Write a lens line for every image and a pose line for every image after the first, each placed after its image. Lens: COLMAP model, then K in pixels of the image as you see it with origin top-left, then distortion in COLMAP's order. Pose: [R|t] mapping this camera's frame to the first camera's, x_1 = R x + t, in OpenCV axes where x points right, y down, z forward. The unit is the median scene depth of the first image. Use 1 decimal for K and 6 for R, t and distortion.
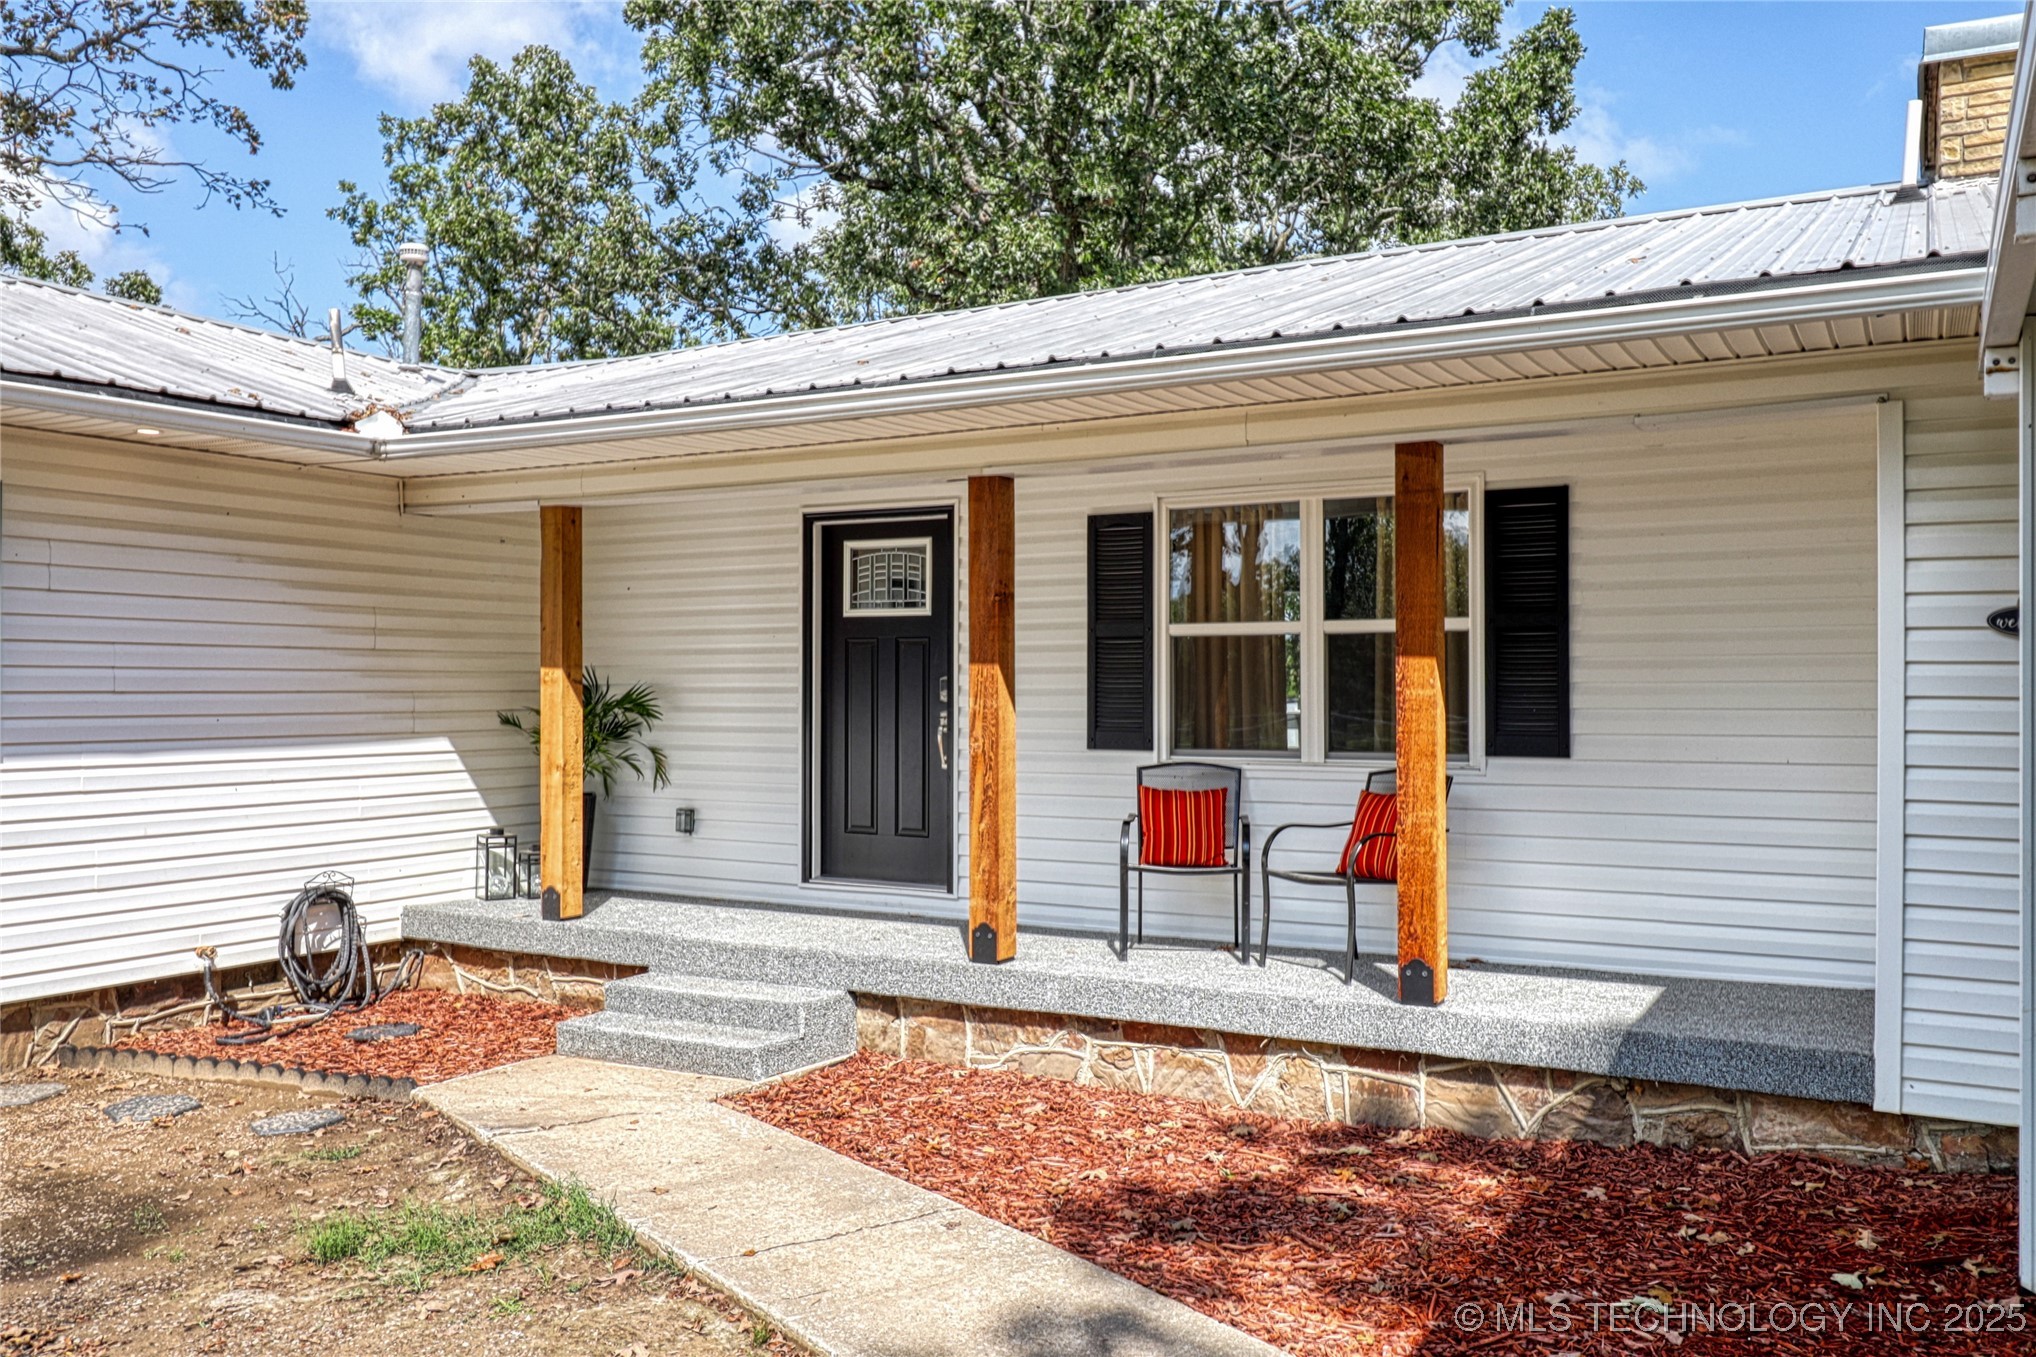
lens RADIAL K [[1620.2, 0, 1026.1], [0, 1620.2, 672.8], [0, 0, 1]] dist [-0.006662, -0.003490]
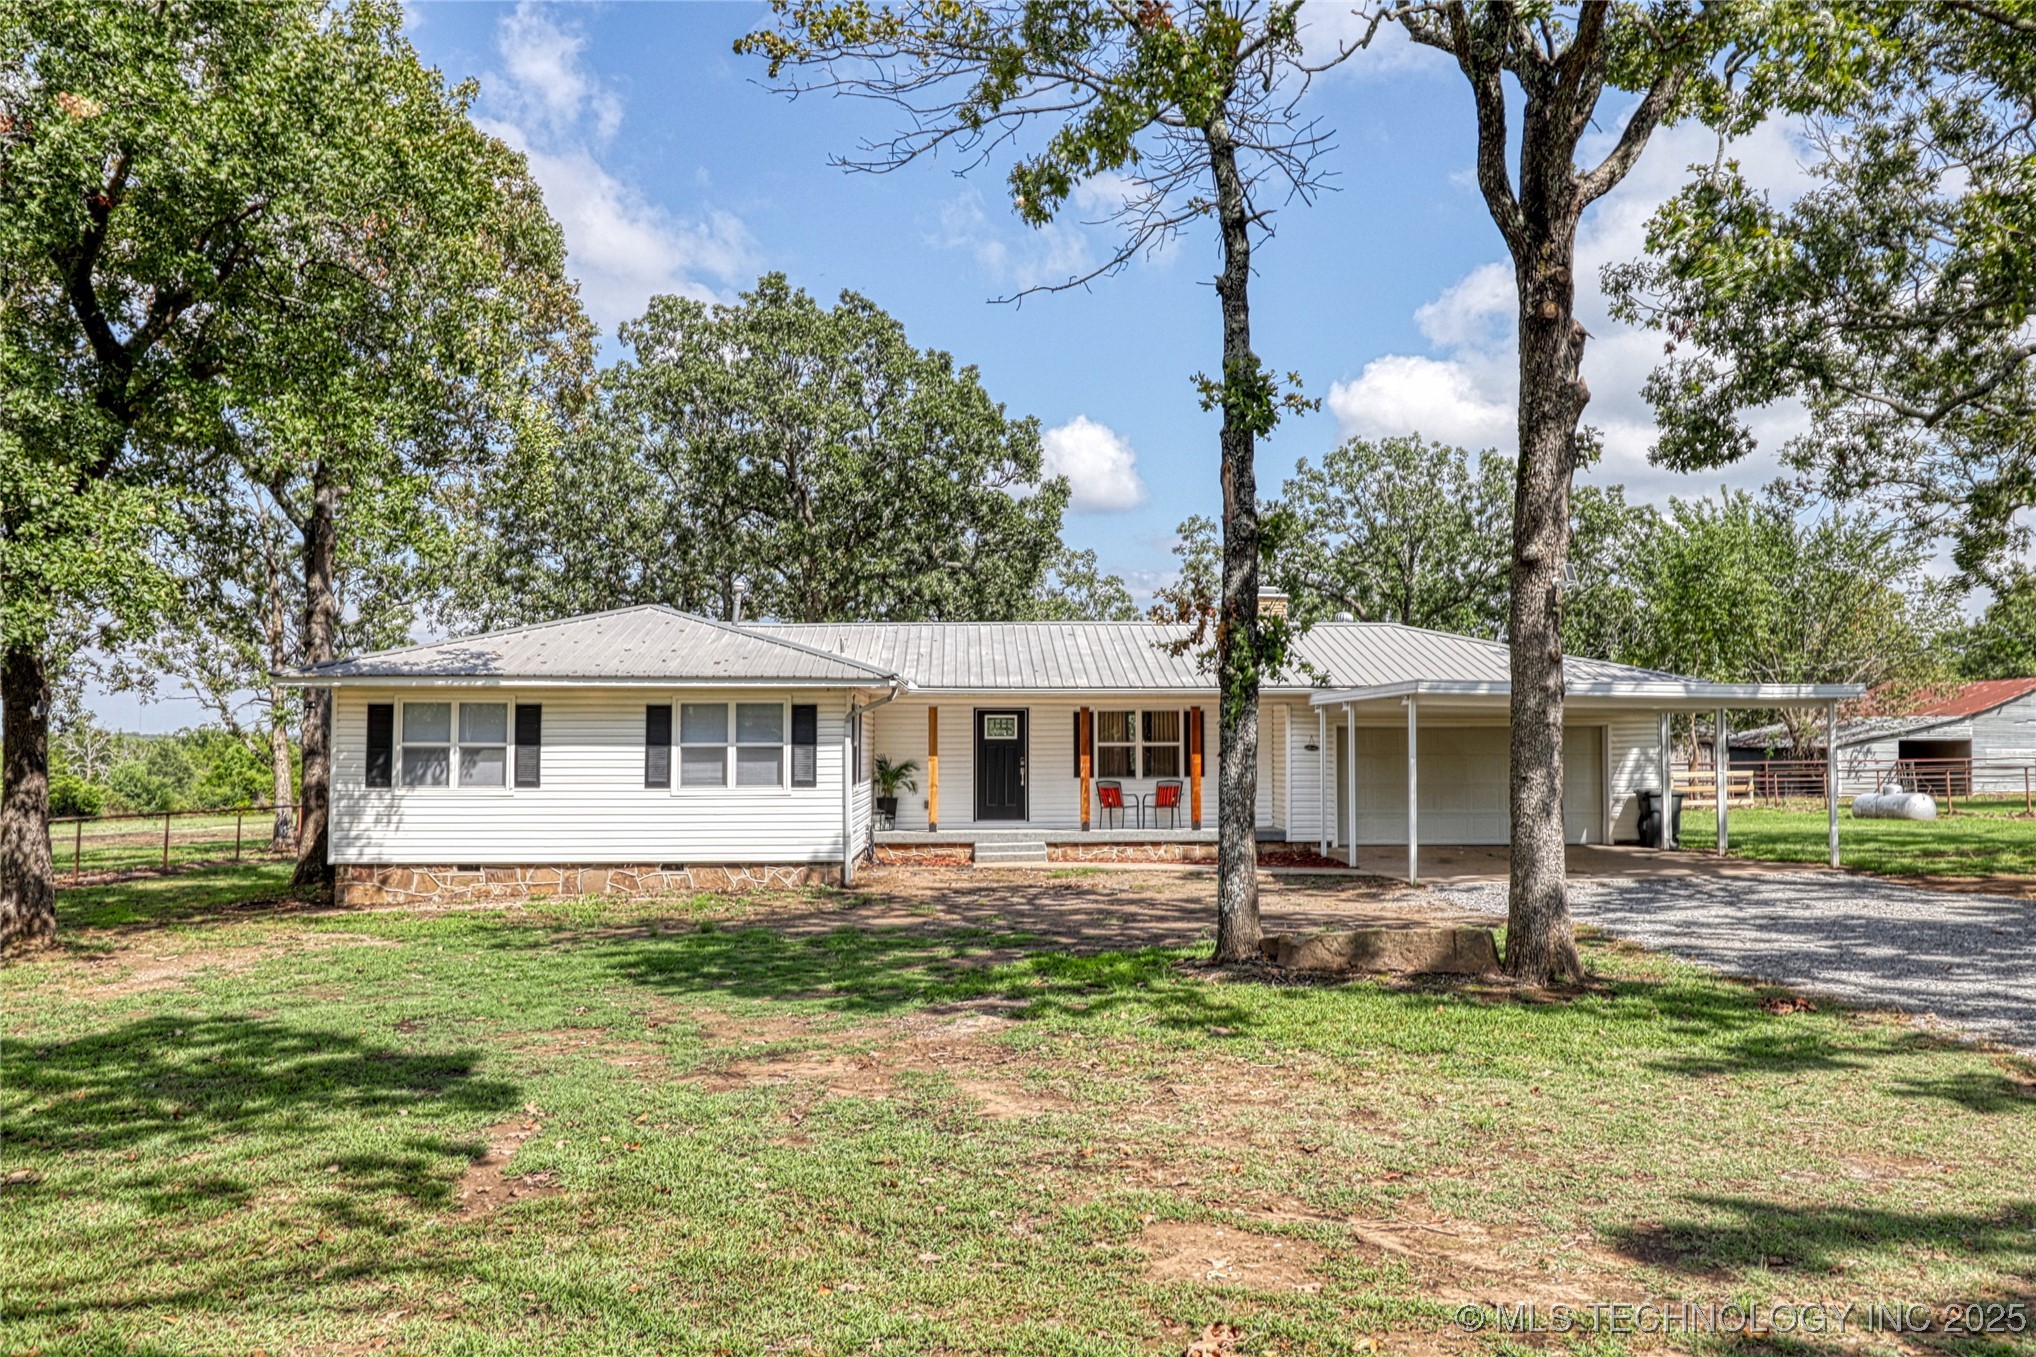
lens RADIAL K [[1537.8, 0, 1036.9], [0, 1537.8, 676.5], [0, 0, 1]] dist [-0.036390, 0.008985]
pose [[0.845417, 0.017620, 0.533817, -1.856585], [0.000631, 0.999422, -0.033988, -0.059989], [-0.534107, 0.029071, 0.844917, -1.832155]]
